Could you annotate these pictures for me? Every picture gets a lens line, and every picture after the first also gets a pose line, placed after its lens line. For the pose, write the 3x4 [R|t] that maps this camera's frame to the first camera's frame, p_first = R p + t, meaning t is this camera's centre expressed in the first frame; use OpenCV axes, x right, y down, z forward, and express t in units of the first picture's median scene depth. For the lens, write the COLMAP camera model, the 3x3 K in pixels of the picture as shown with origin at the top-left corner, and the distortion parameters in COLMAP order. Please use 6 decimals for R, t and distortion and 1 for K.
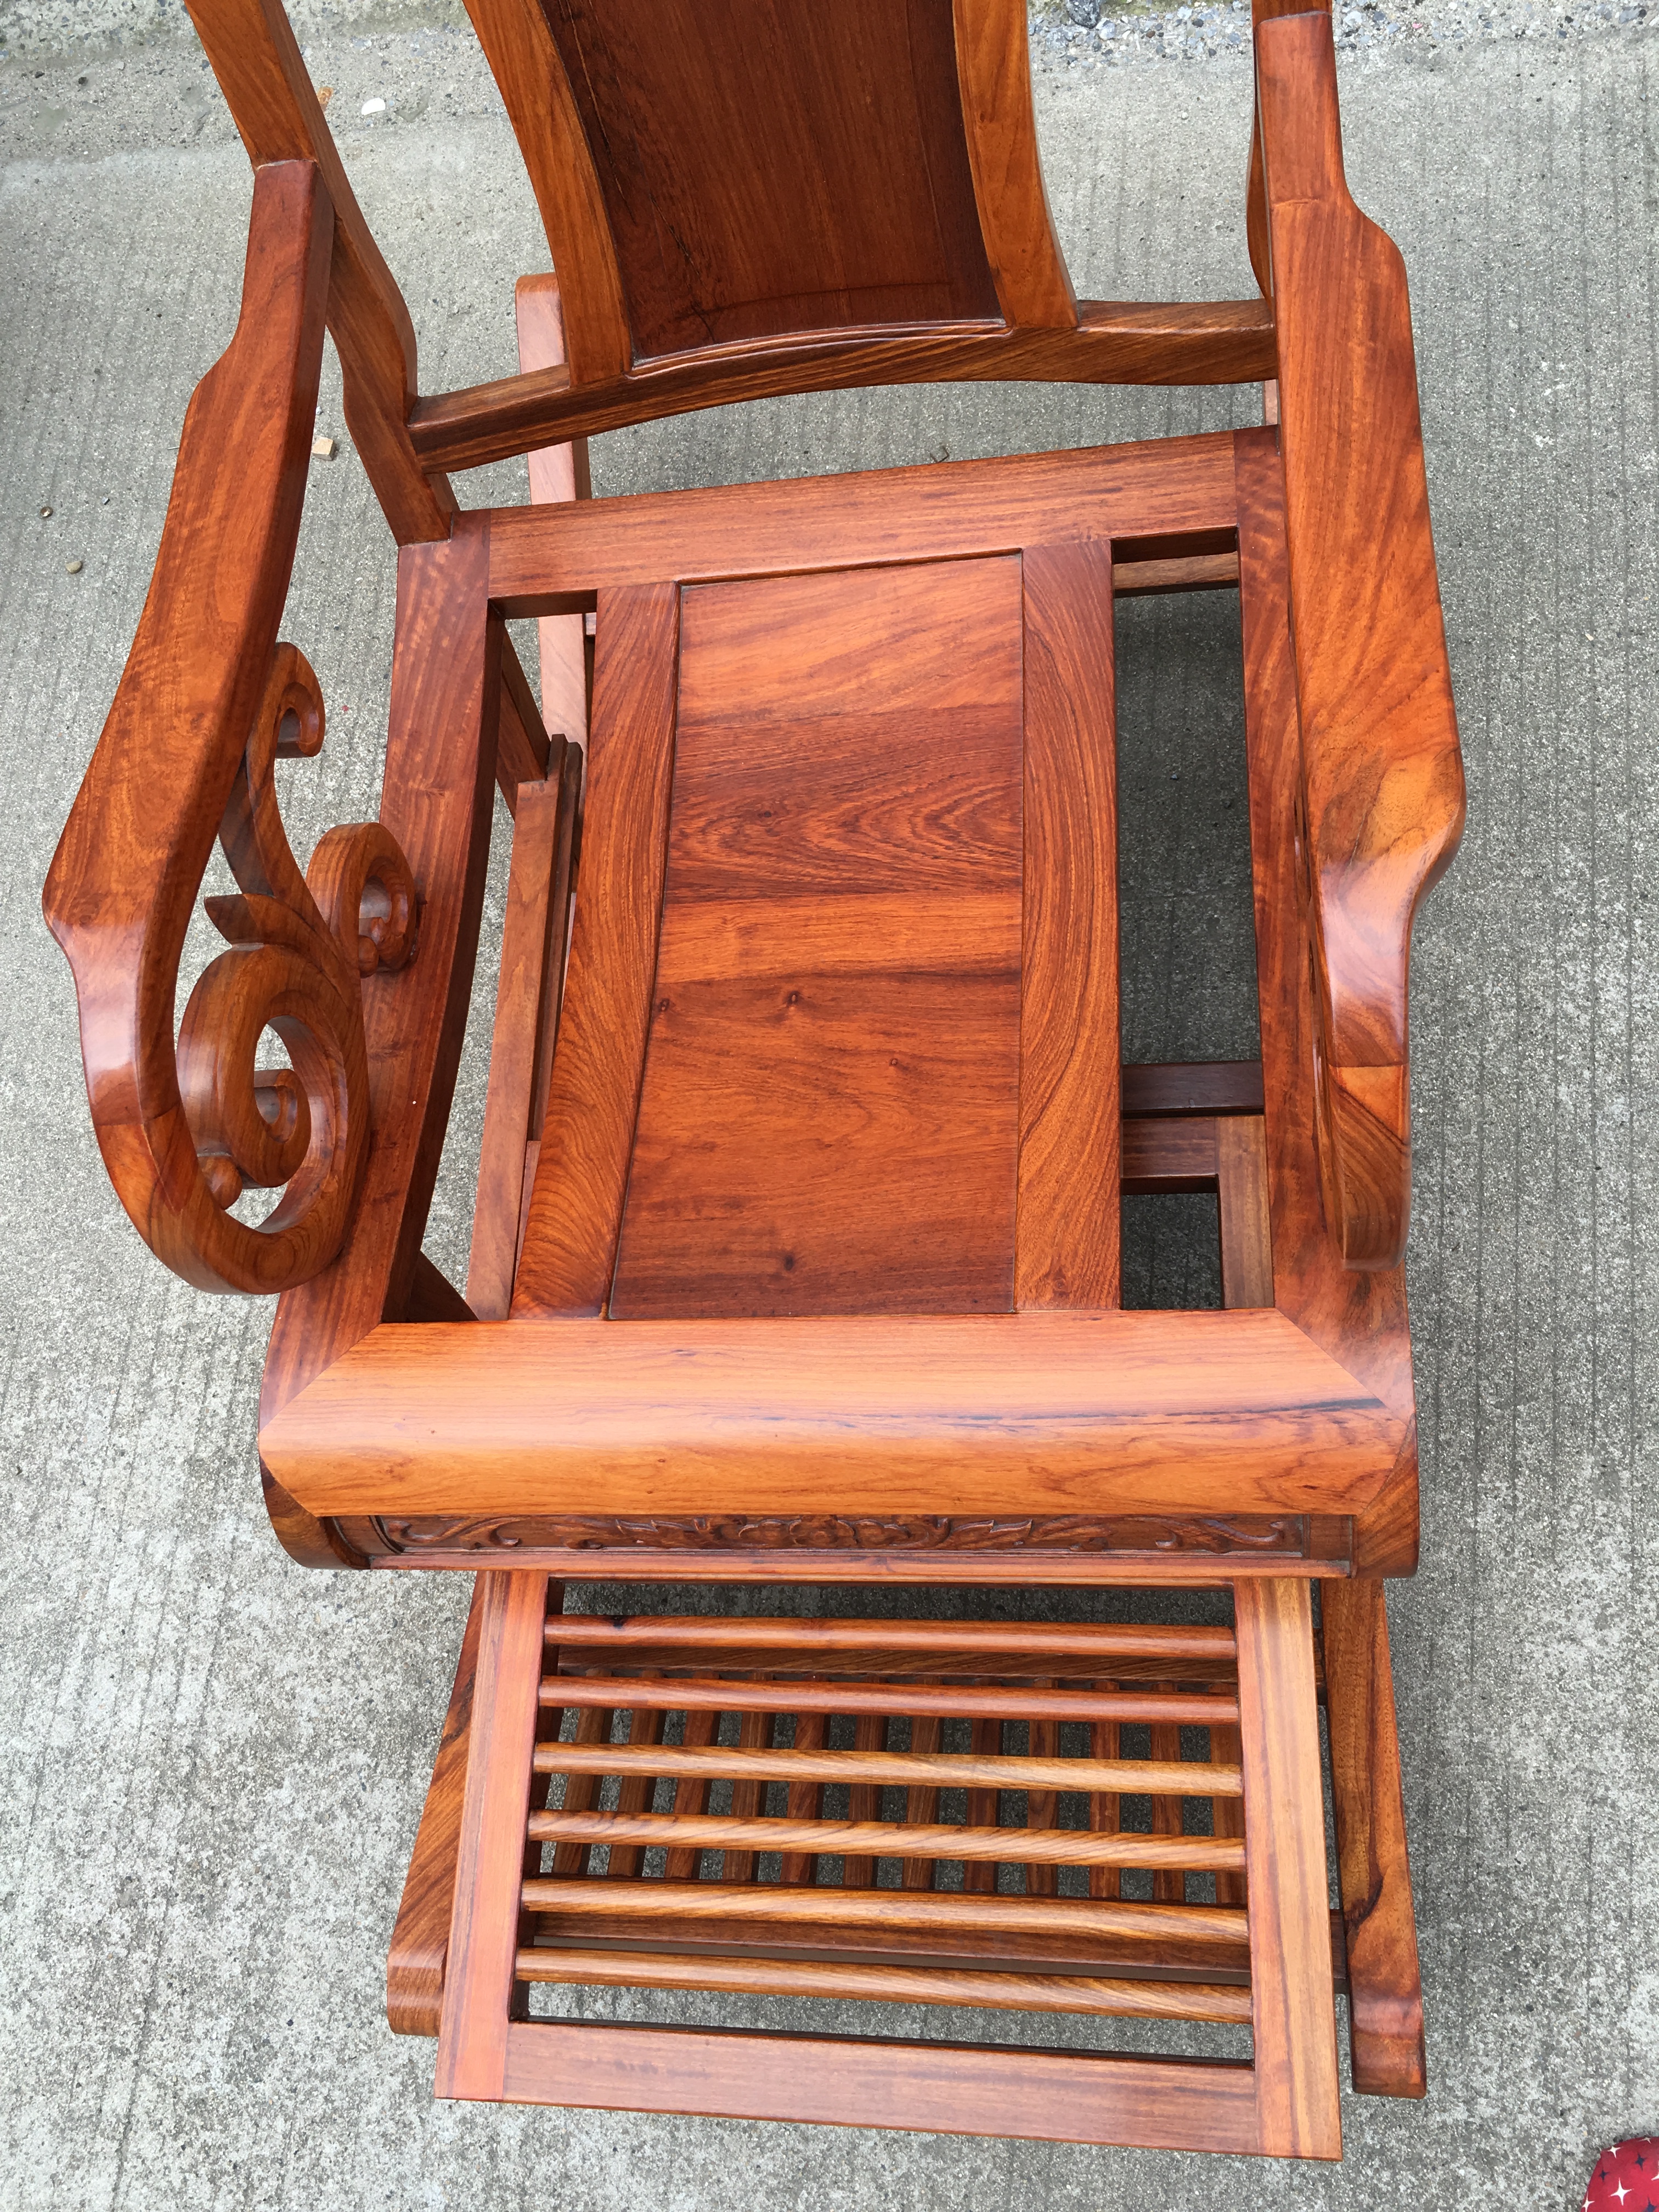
lens RADIAL K [[1848.2, 0, 829.4], [0, 1848.2, 1078.3], [0, 0, 1]] dist [0.068656, -0.108959]
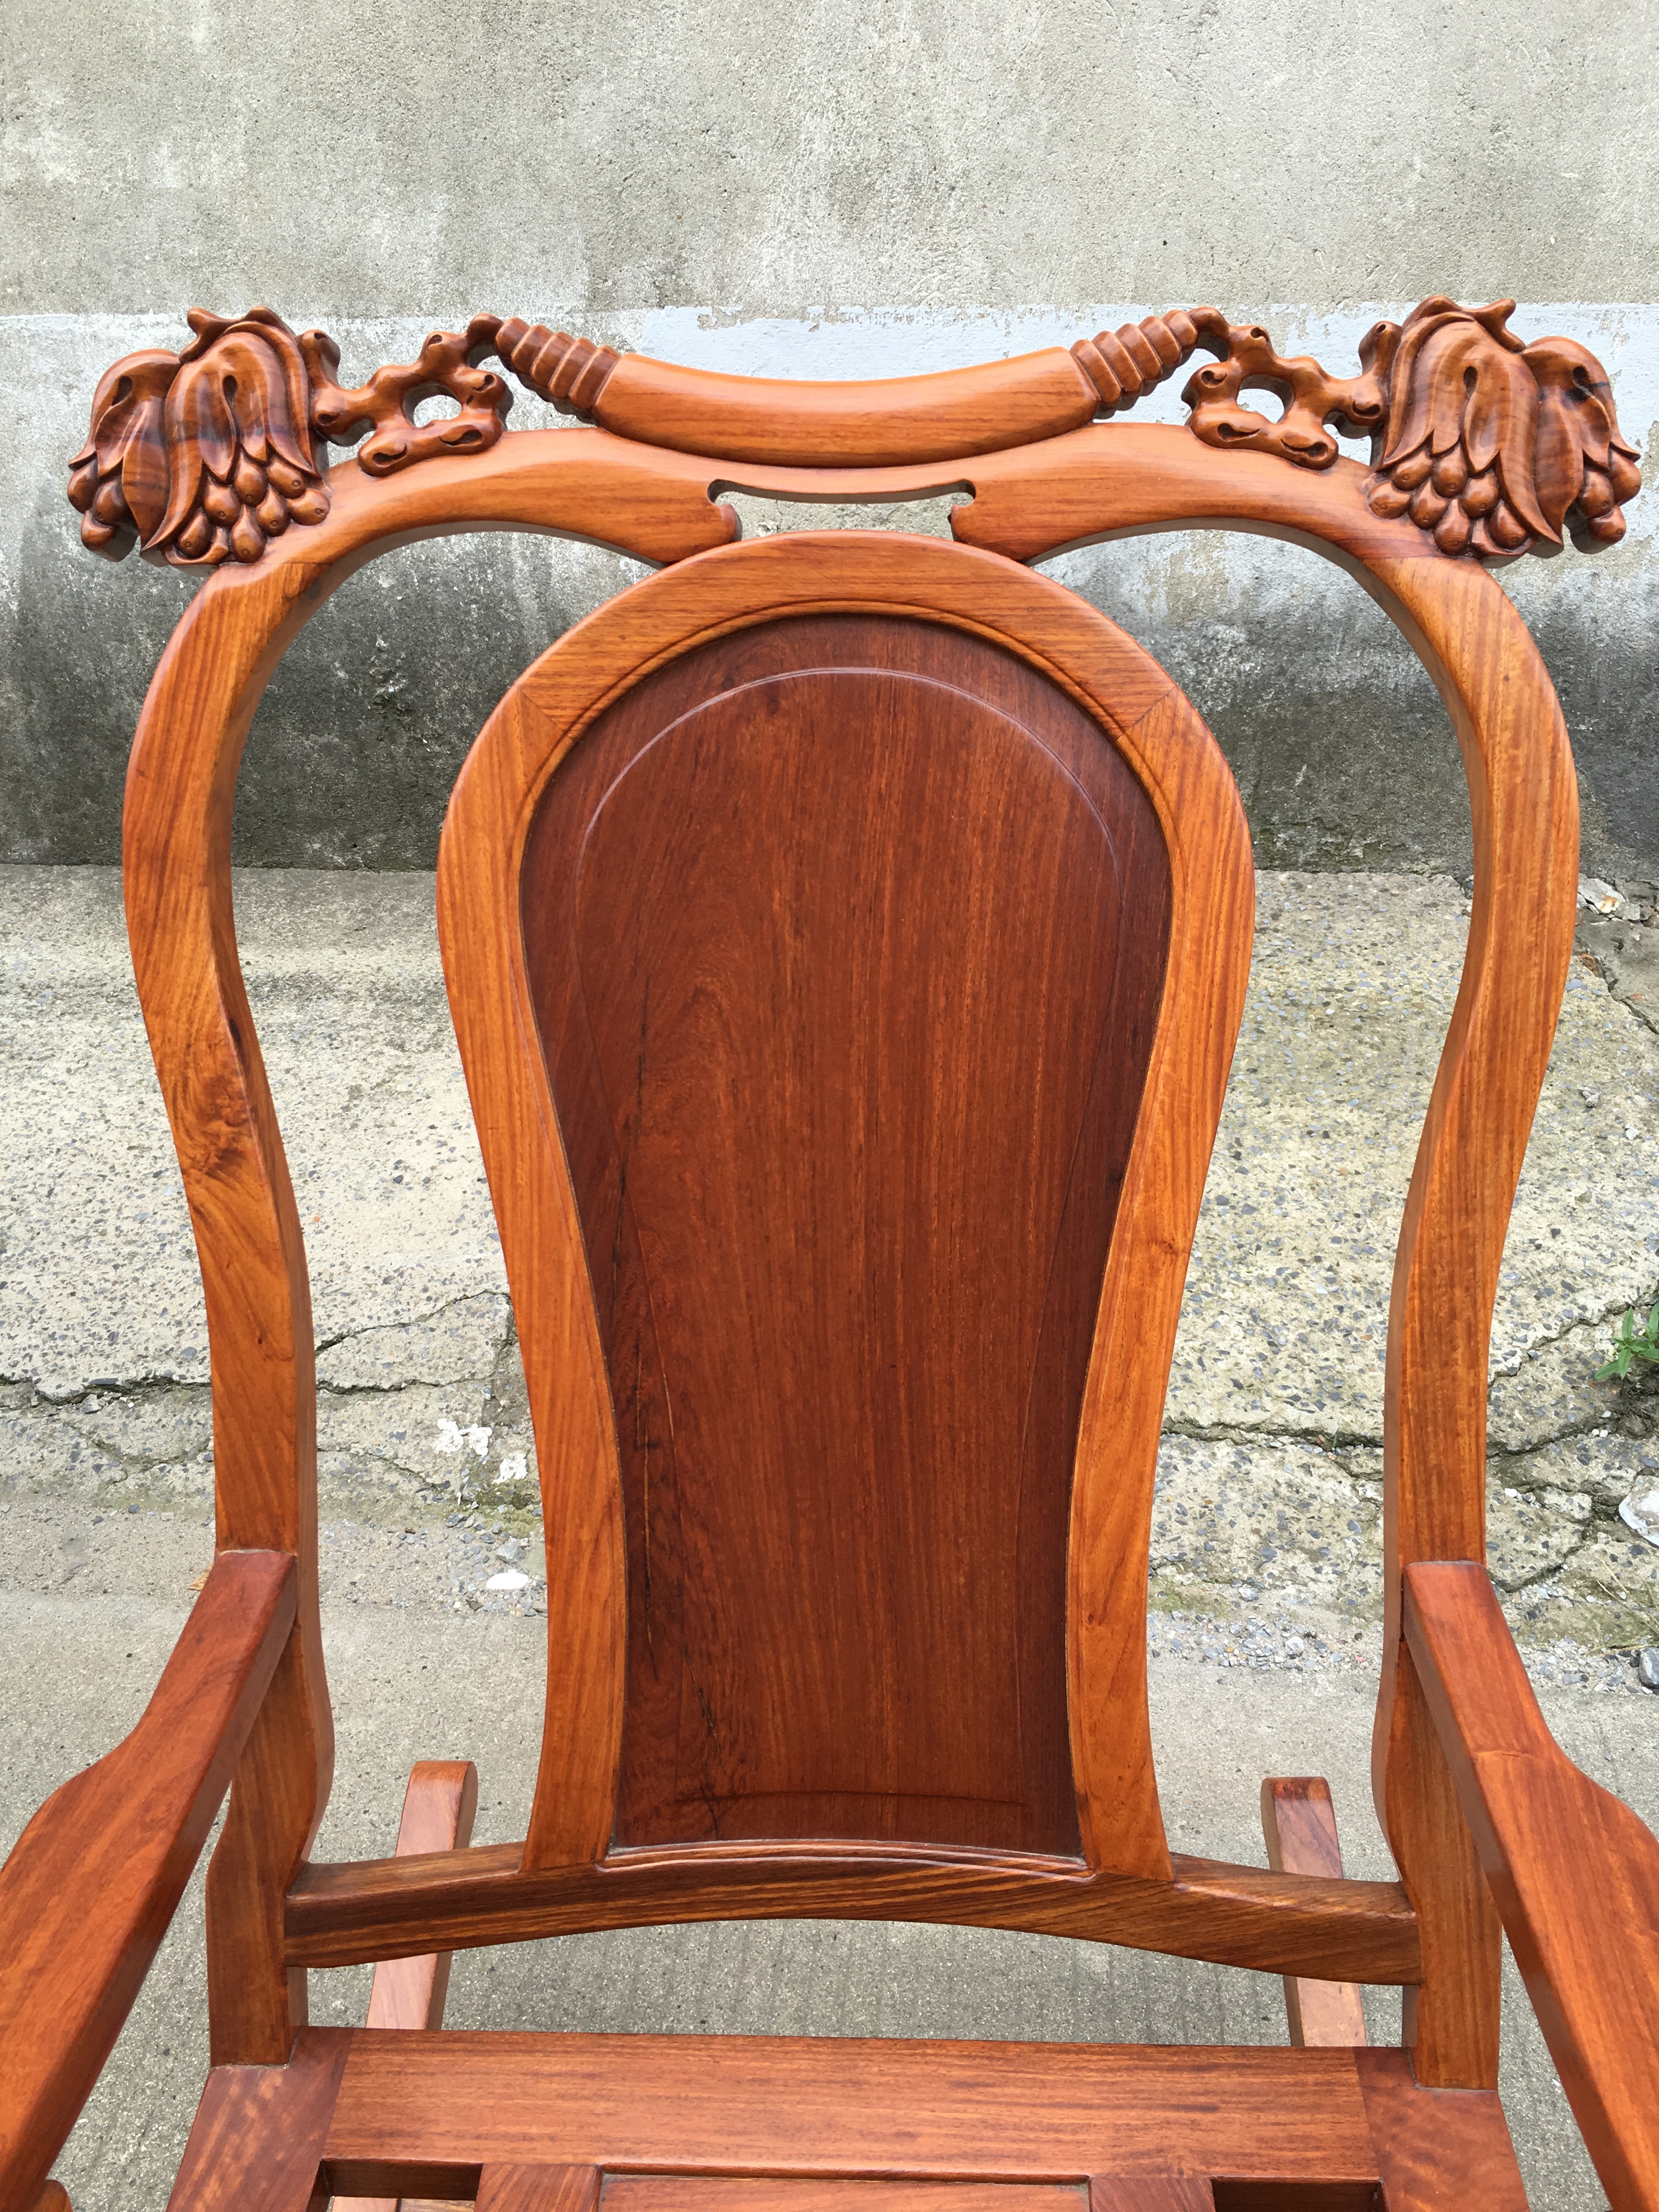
lens RADIAL K [[1893.9, 0, 840.8], [0, 1893.9, 1103.6], [0, 0, 1]] dist [0.079190, -0.117795]
pose [[0.983826, 0.165959, 0.067413, -0.112510], [-0.067793, 0.693312, -0.717442, -0.031053], [-0.165804, 0.701267, 0.693349, 0.201560]]
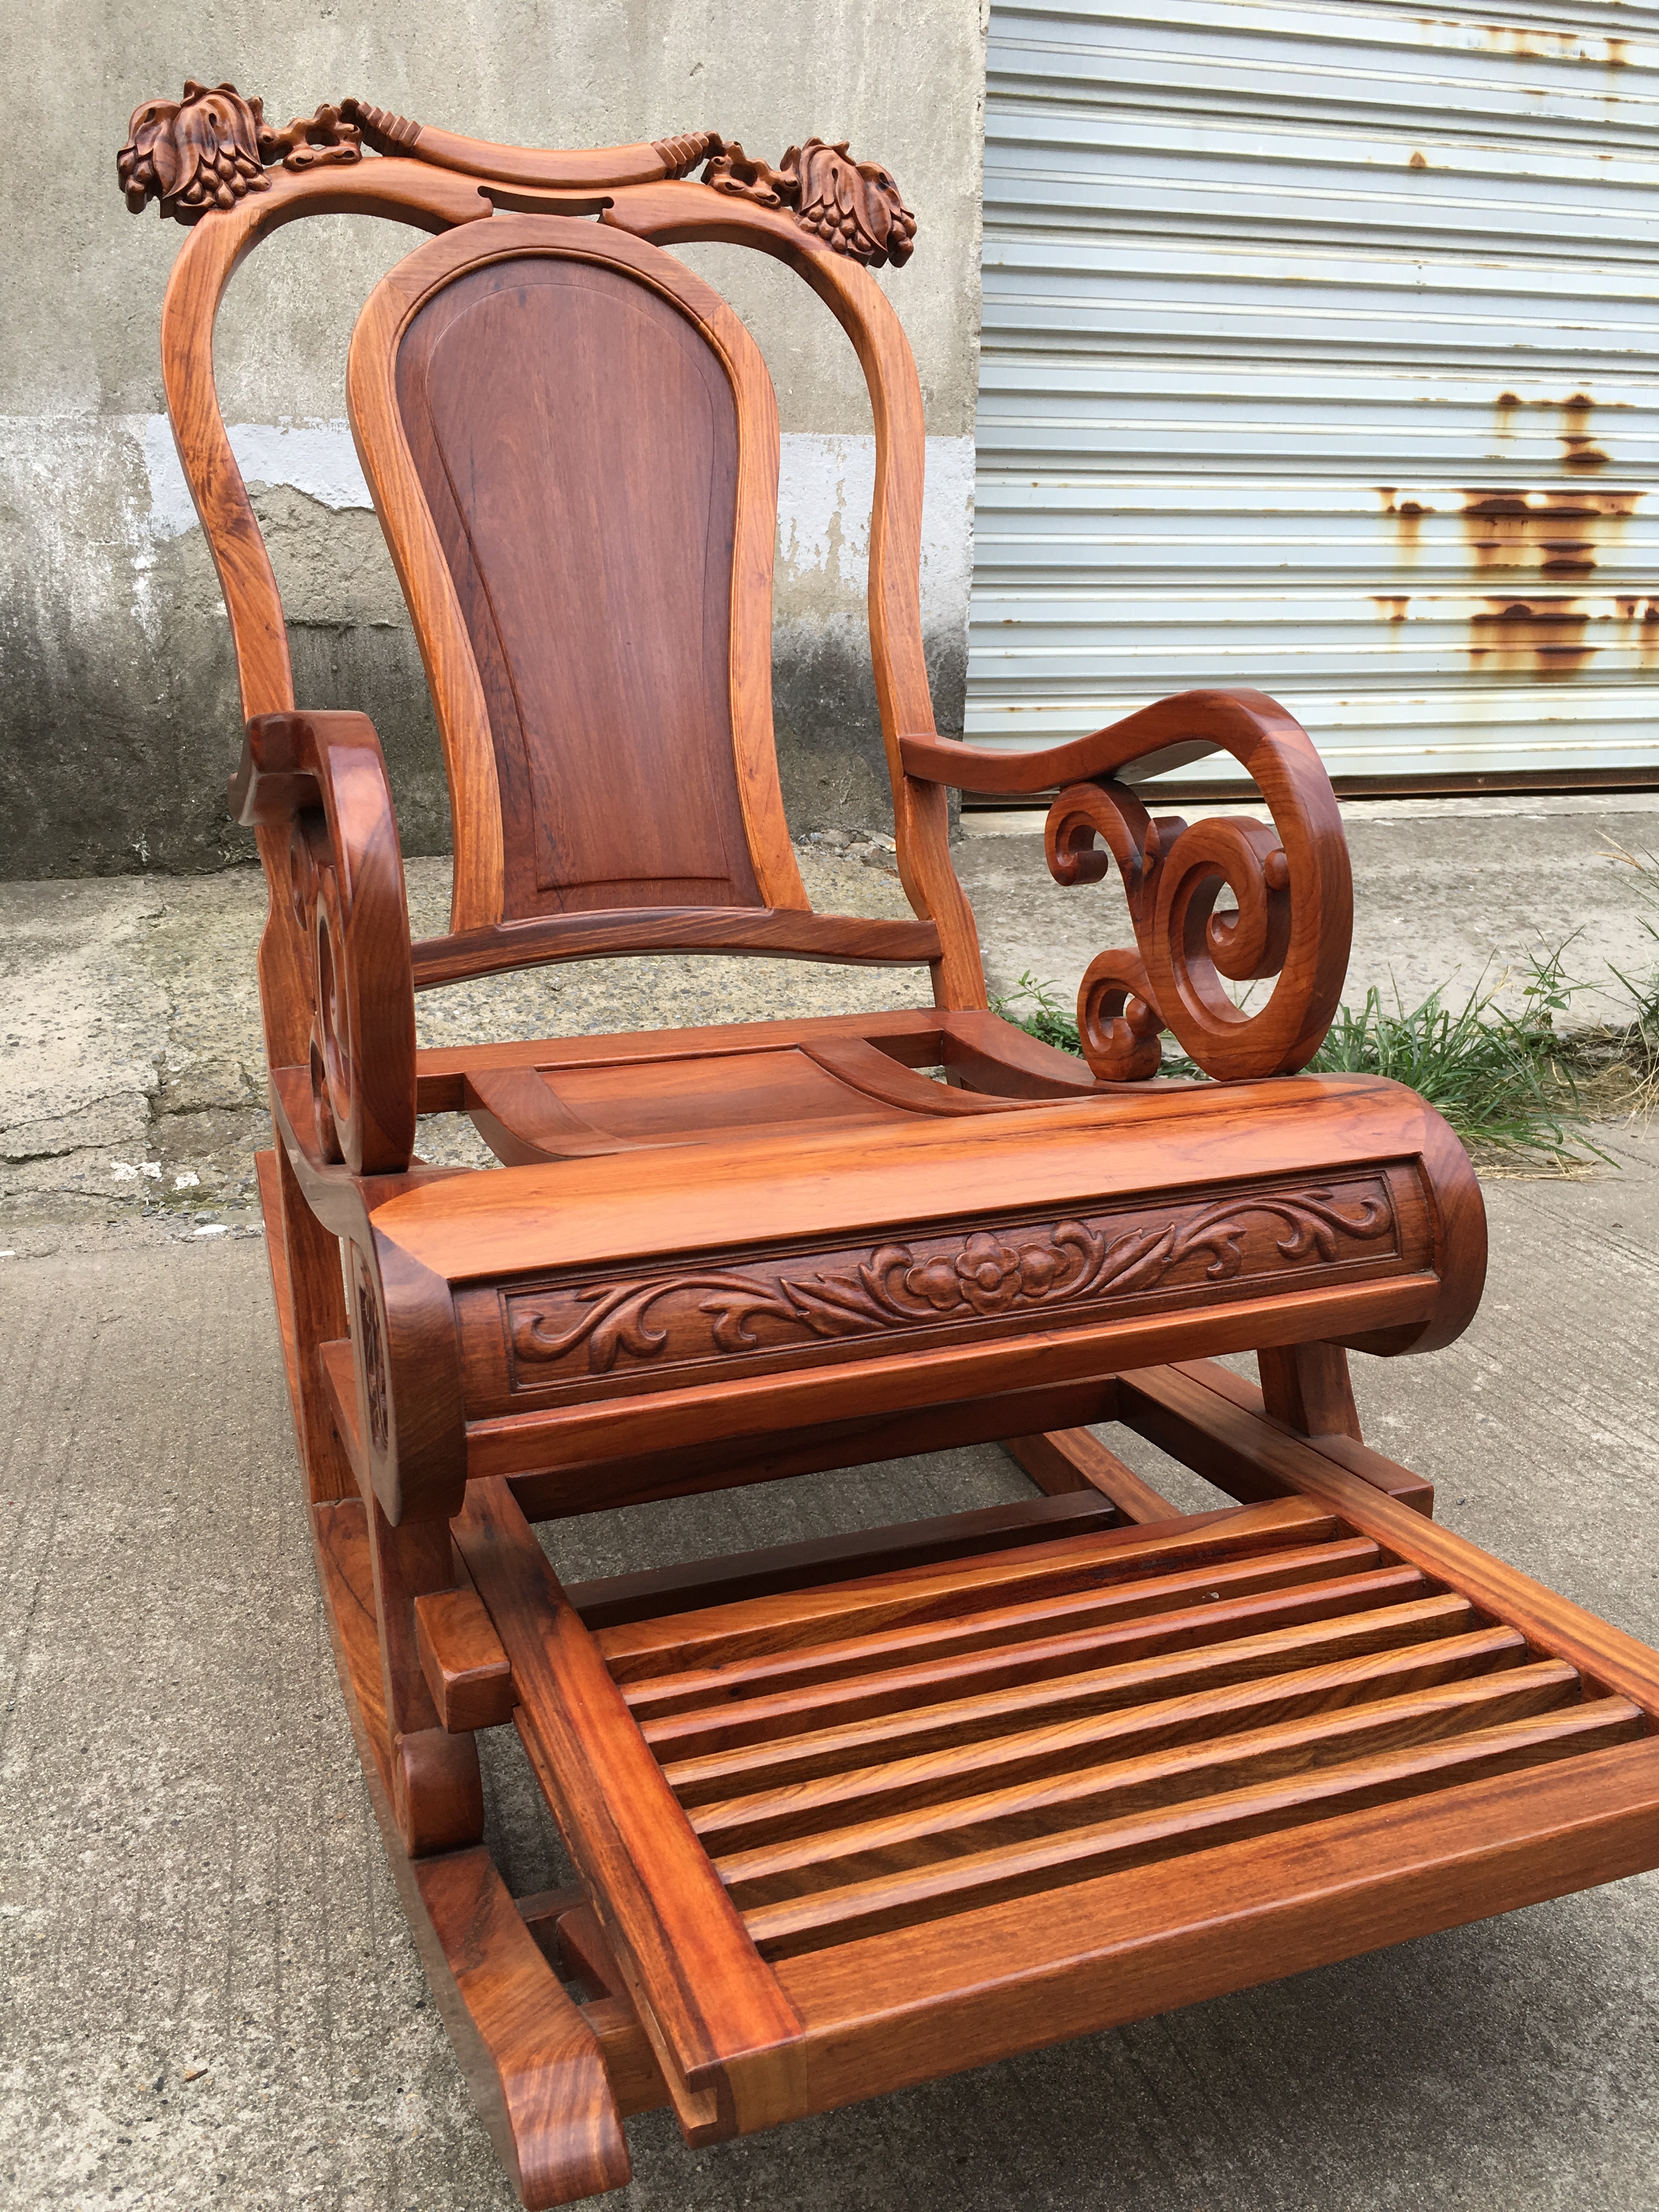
lens RADIAL K [[1893.9, 0, 840.8], [0, 1893.9, 1103.6], [0, 0, 1]] dist [0.079190, -0.117795]
pose [[0.912181, 0.093098, 0.399072, -0.406827], [0.300669, 0.509634, -0.806146, 0.839146], [-0.278431, 0.855340, 0.436887, 0.433096]]
